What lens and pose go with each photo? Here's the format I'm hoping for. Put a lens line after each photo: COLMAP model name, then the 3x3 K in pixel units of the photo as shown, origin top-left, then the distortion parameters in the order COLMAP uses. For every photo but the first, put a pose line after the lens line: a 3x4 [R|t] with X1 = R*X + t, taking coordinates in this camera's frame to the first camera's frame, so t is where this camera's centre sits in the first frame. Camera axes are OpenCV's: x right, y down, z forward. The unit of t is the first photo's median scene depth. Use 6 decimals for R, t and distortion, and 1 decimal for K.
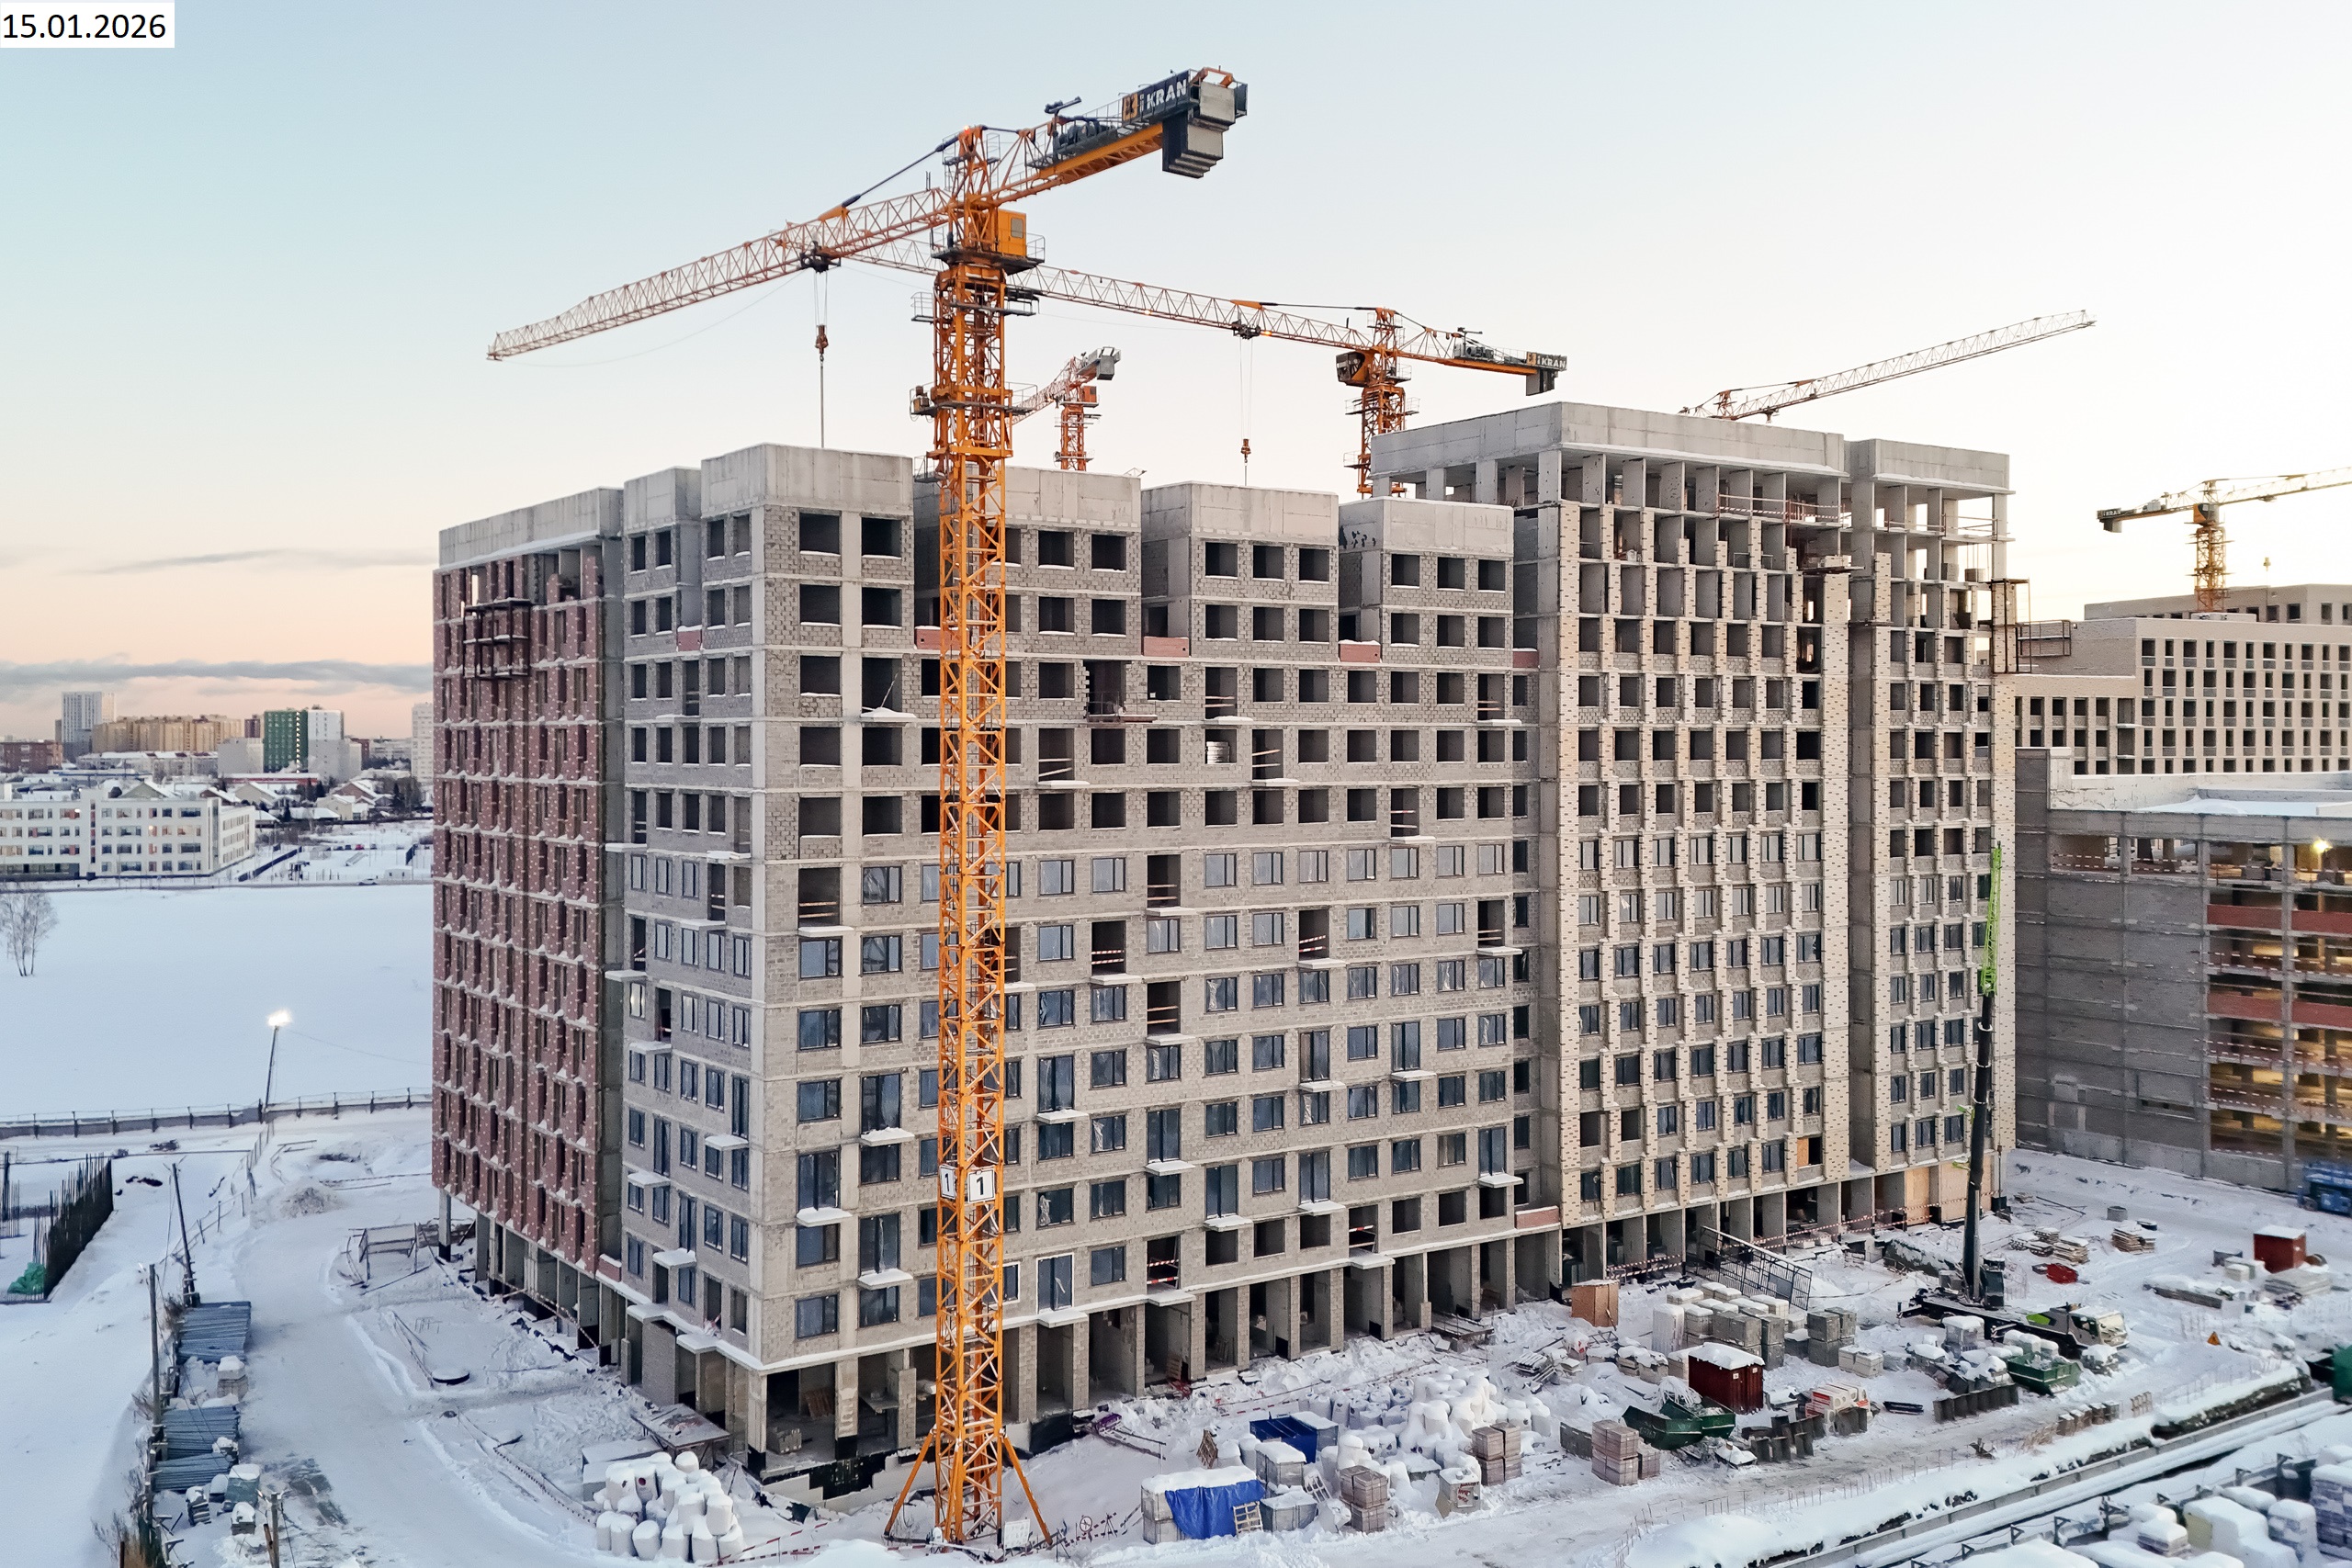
lens RADIAL K [[2128.7, 0, 1176.0], [0, 2128.7, 784.0], [0, 0, 1]] dist [0.087080, -0.070358]
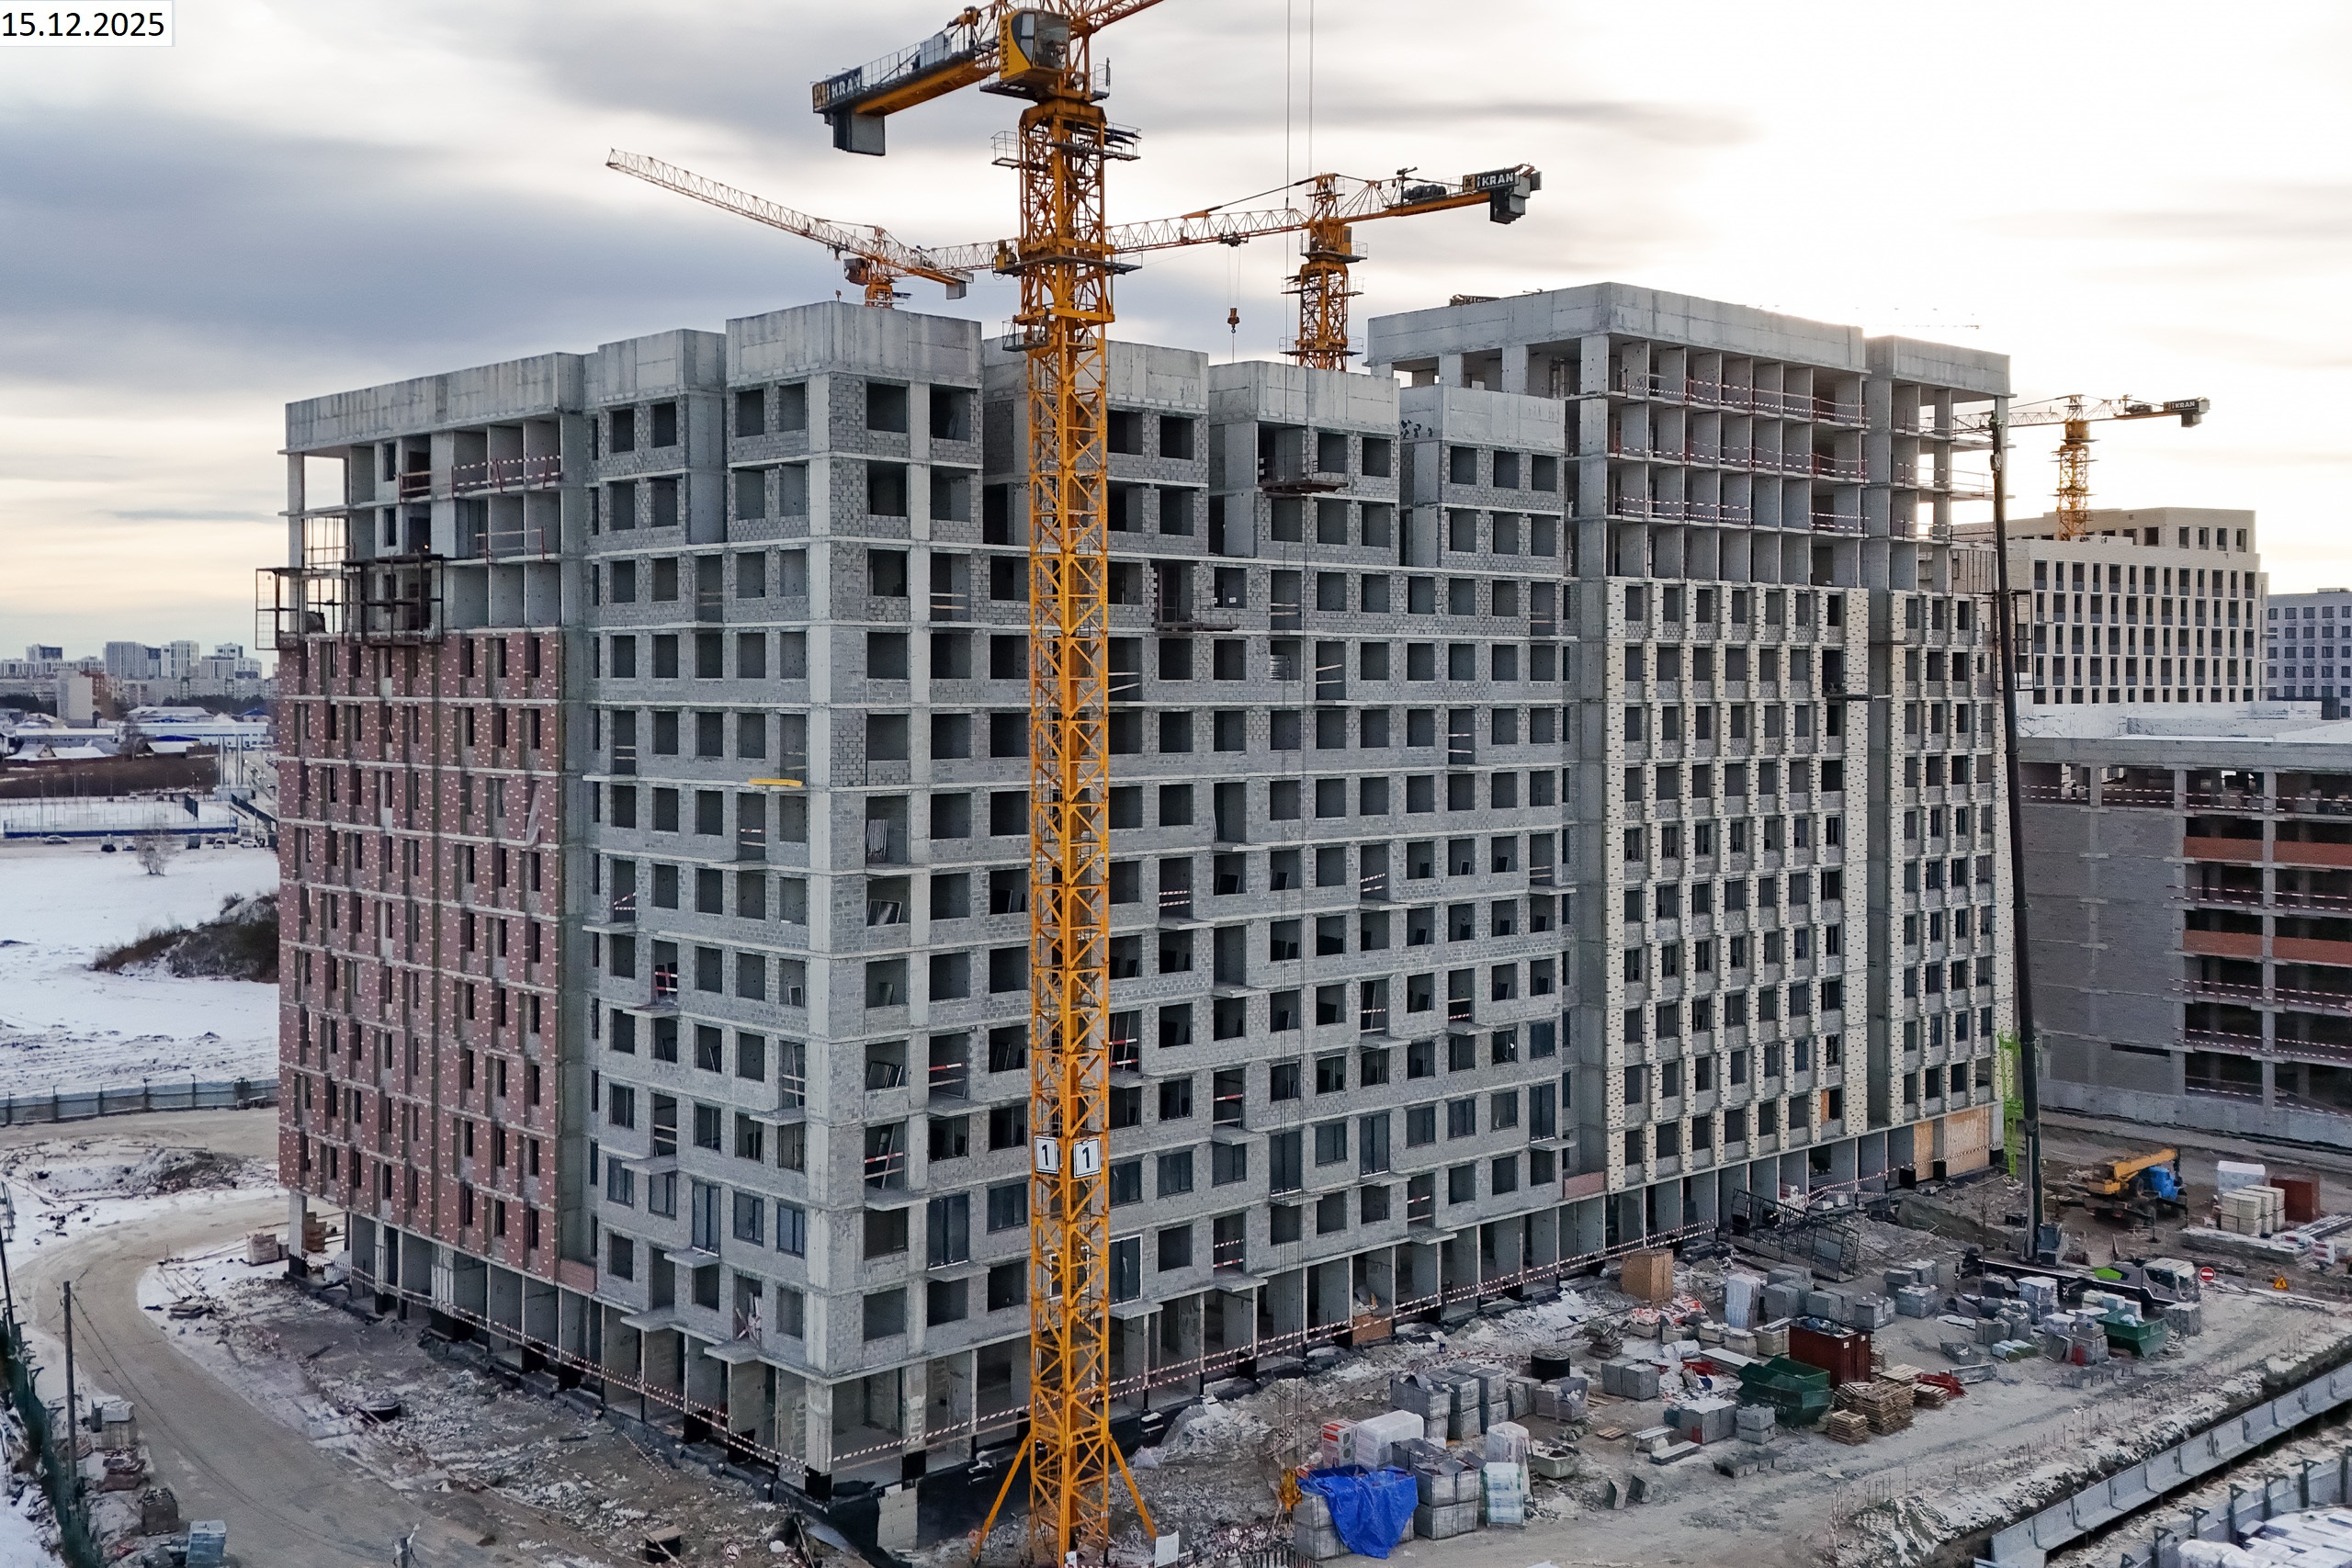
lens RADIAL K [[2393.8, 0, 1176.0], [0, 2393.8, 759.5], [0, 0, 1]] dist [0.065150, -0.010761]
pose [[0.989085, -0.003771, 0.147296, -0.165284], [0.001841, 0.999911, 0.013235, 0.010011], [-0.147333, -0.012819, 0.989004, 0.022677]]
